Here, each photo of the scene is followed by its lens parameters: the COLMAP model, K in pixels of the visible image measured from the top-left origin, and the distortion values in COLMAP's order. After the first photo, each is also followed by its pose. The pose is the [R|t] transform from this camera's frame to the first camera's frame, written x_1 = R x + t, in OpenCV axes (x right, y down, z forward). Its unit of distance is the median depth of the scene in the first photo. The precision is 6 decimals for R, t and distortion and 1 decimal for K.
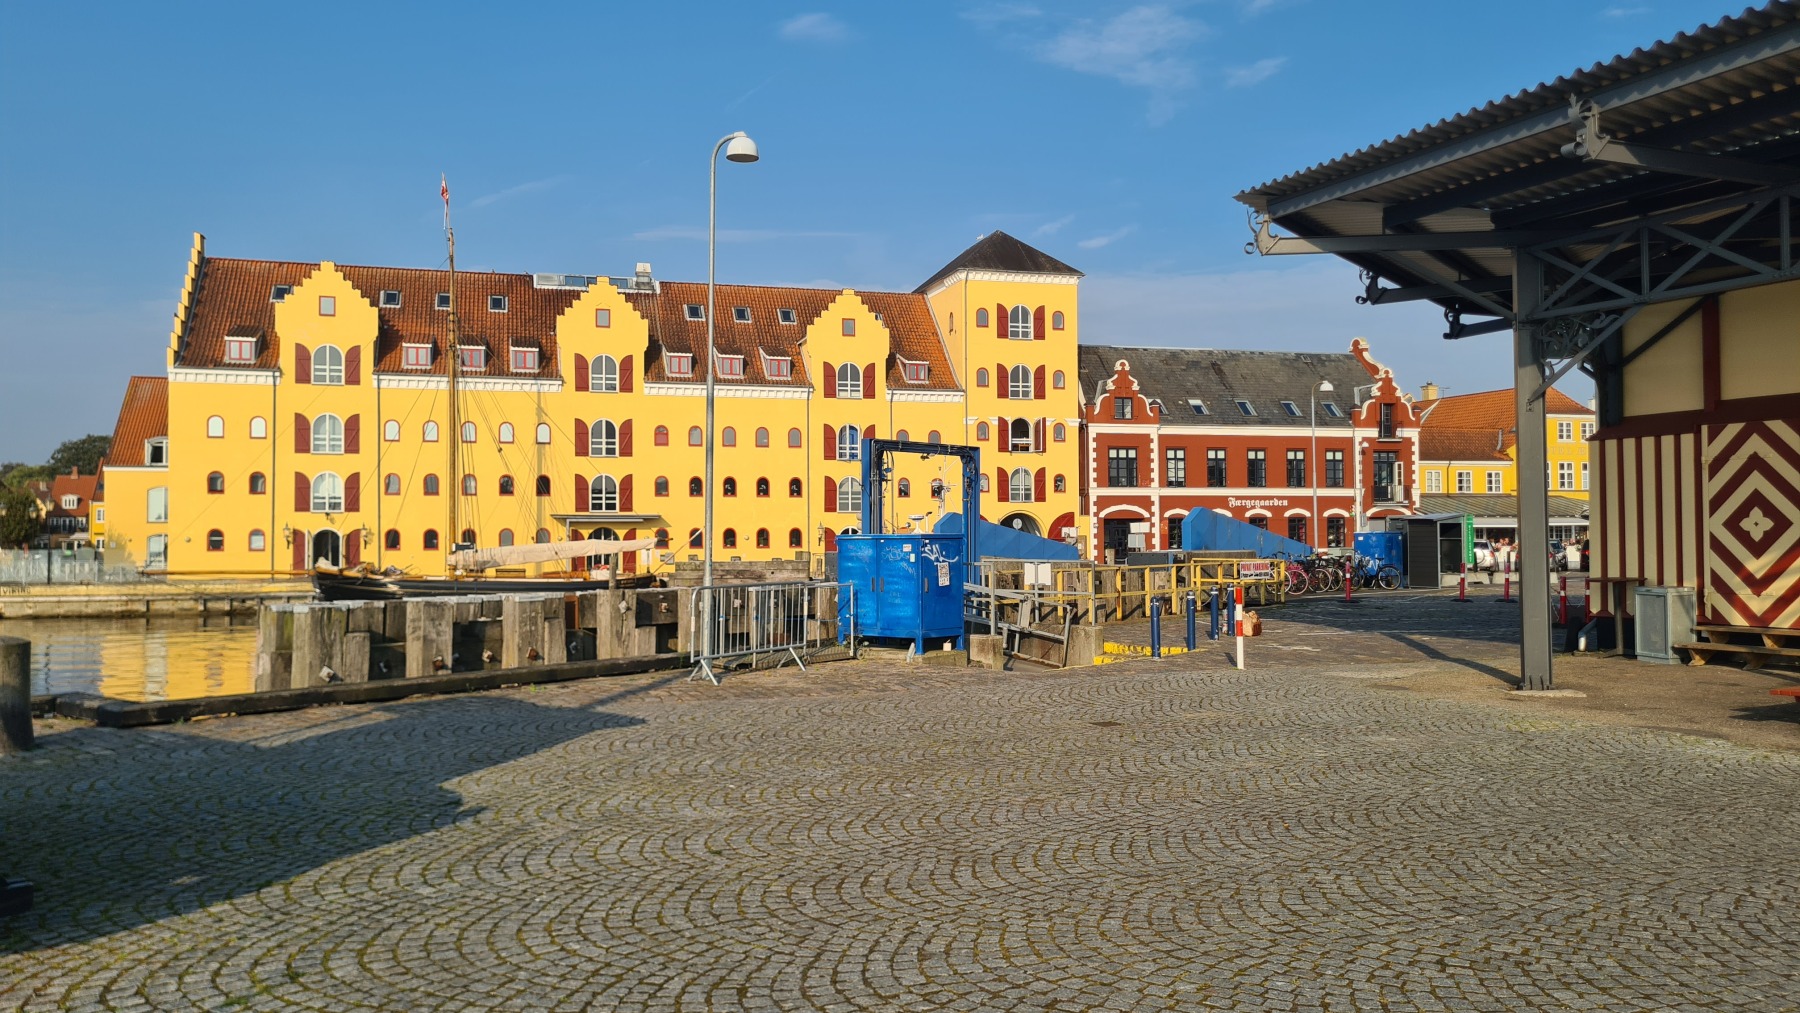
lens RADIAL K [[1378.3, 0, 900.0], [0, 1378.3, 506.5], [0, 0, 1]] dist [0.048394, -0.033031]
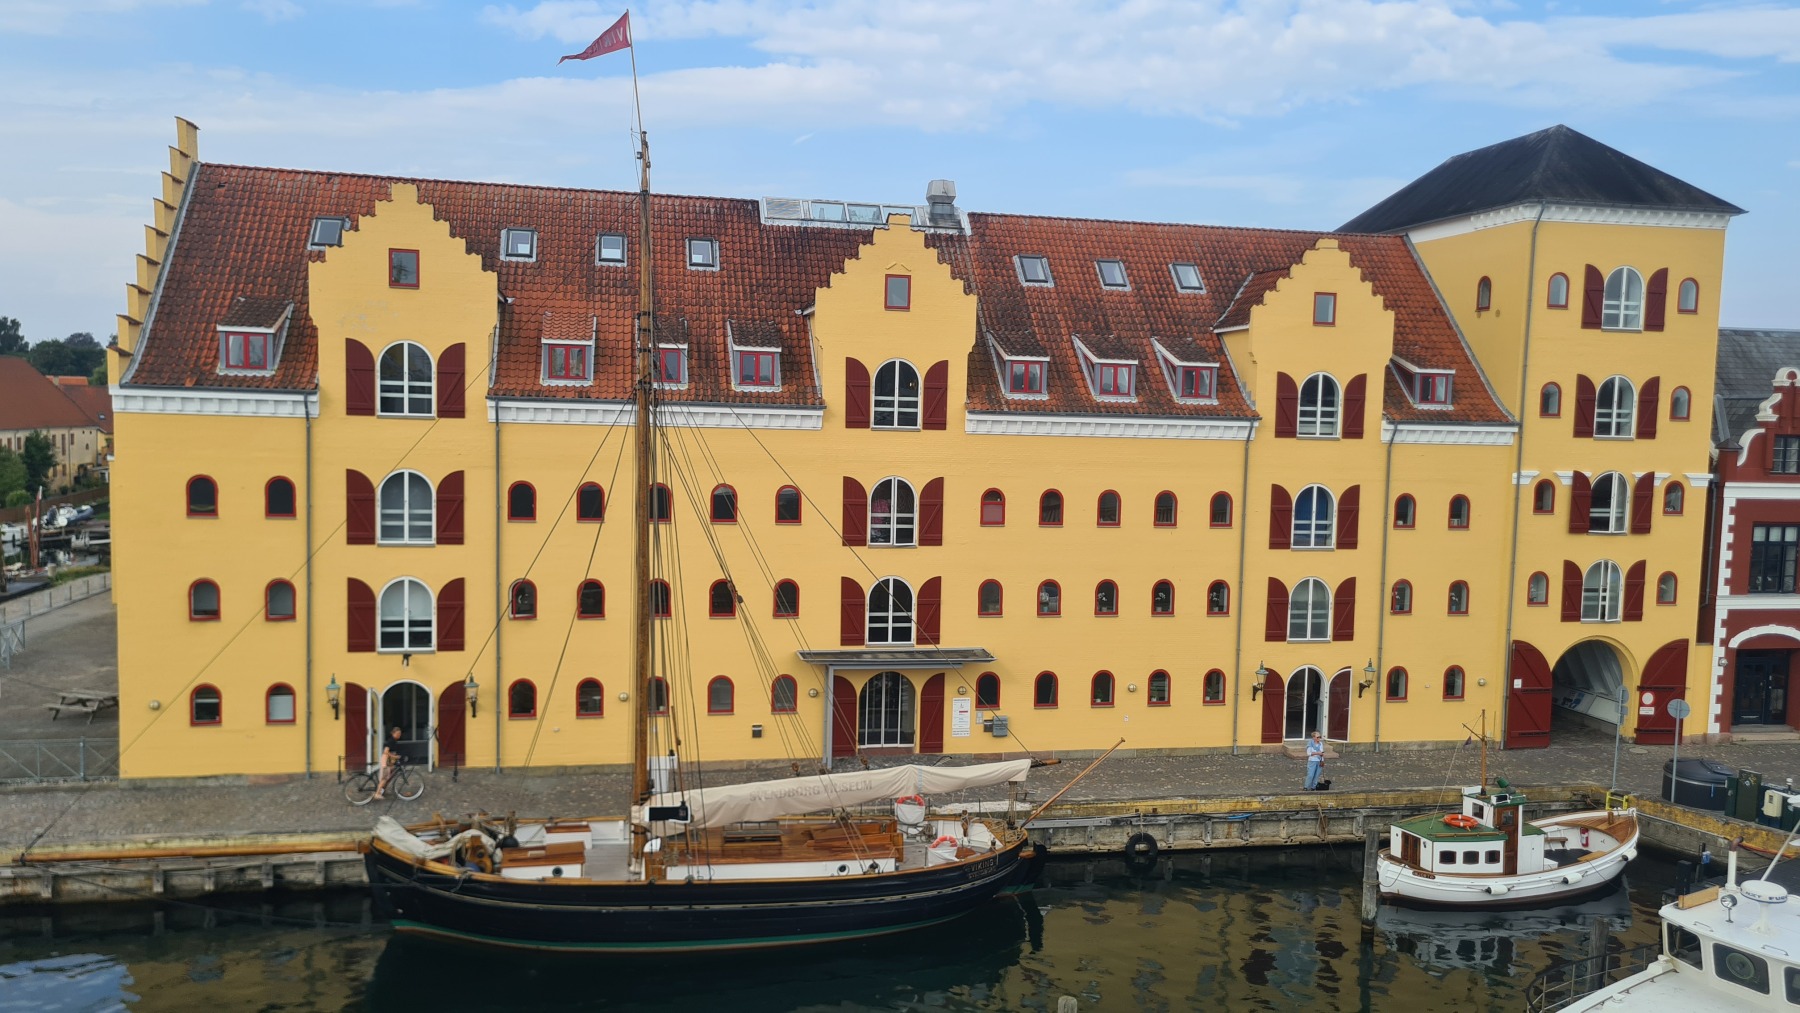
lens RADIAL K [[1378.3, 0, 900.0], [0, 1378.3, 506.5], [0, 0, 1]] dist [0.048394, -0.033031]
pose [[0.997109, 0.036577, -0.066596, -0.167384], [-0.029458, 0.994046, 0.104899, -0.104963], [0.070036, -0.102634, 0.992251, 0.433321]]
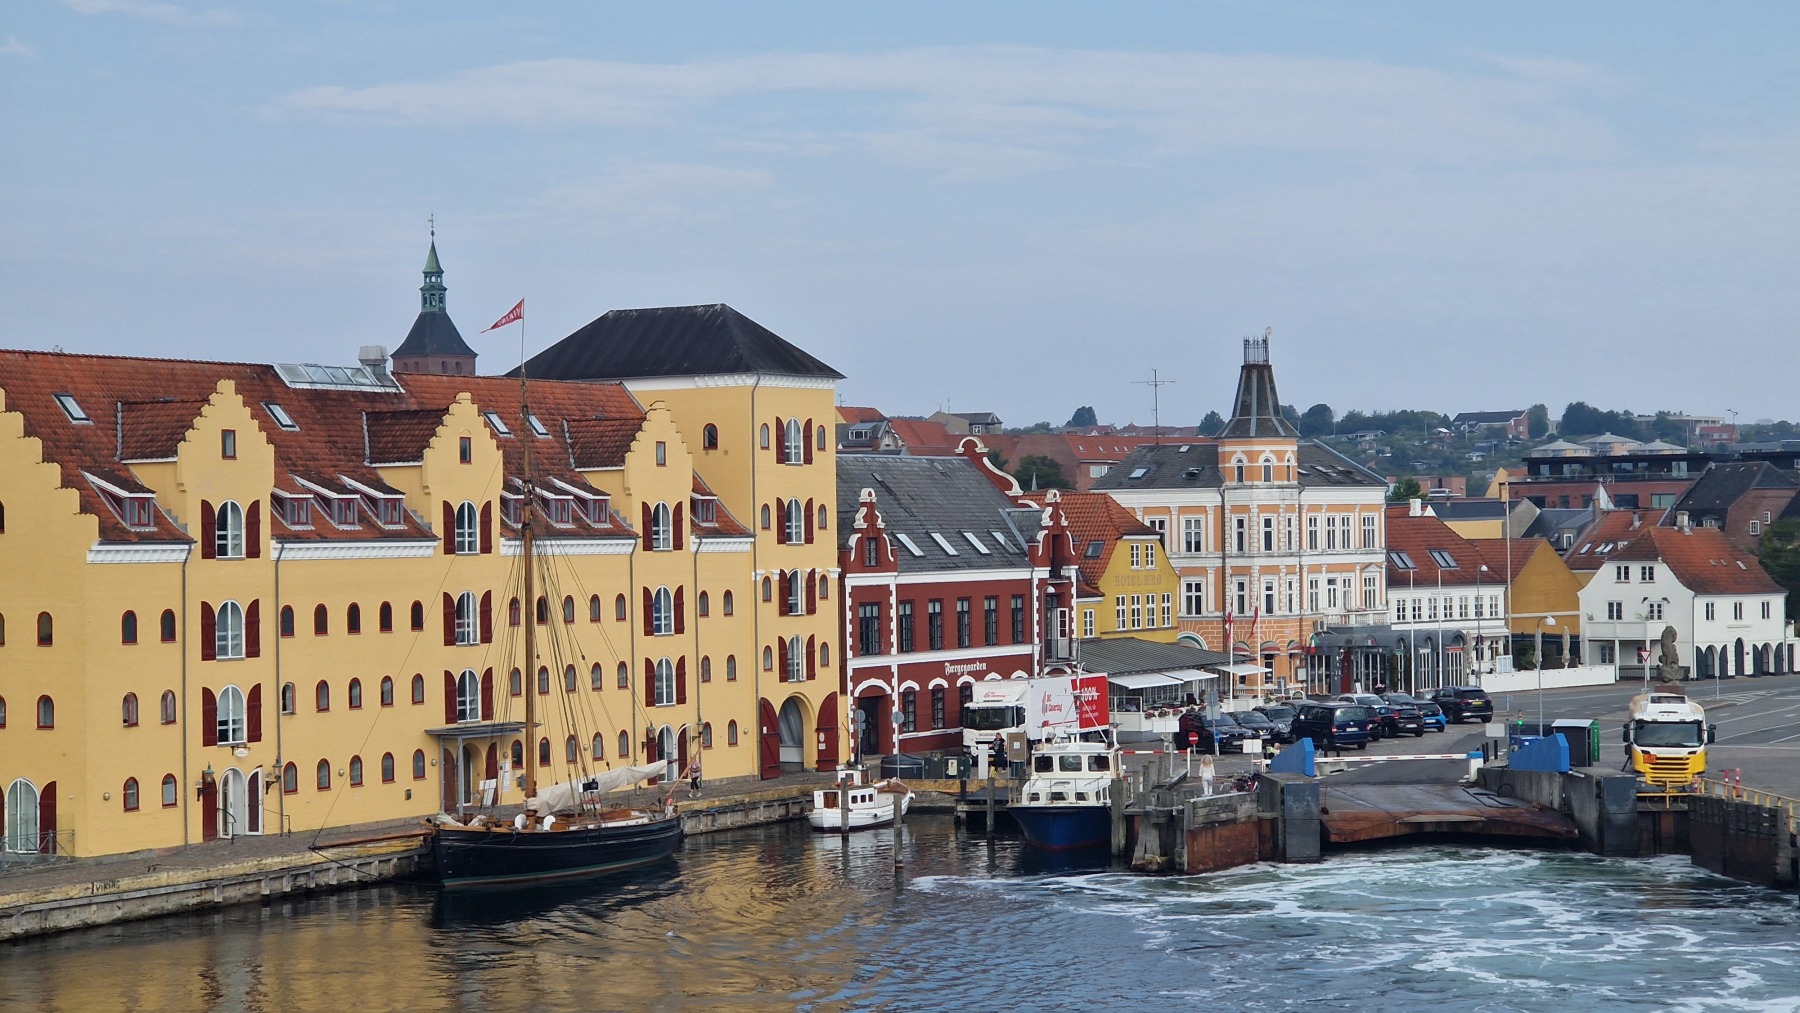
lens RADIAL K [[3751.0, 0, 900.0], [0, 3751.0, 506.5], [0, 0, 1]] dist [-0.674041, 19.432867]
pose [[0.712938, 0.000612, 0.701227, -1.351023], [-0.009071, 0.999924, 0.008350, -0.120291], [-0.701168, -0.012314, 0.712889, -0.513541]]
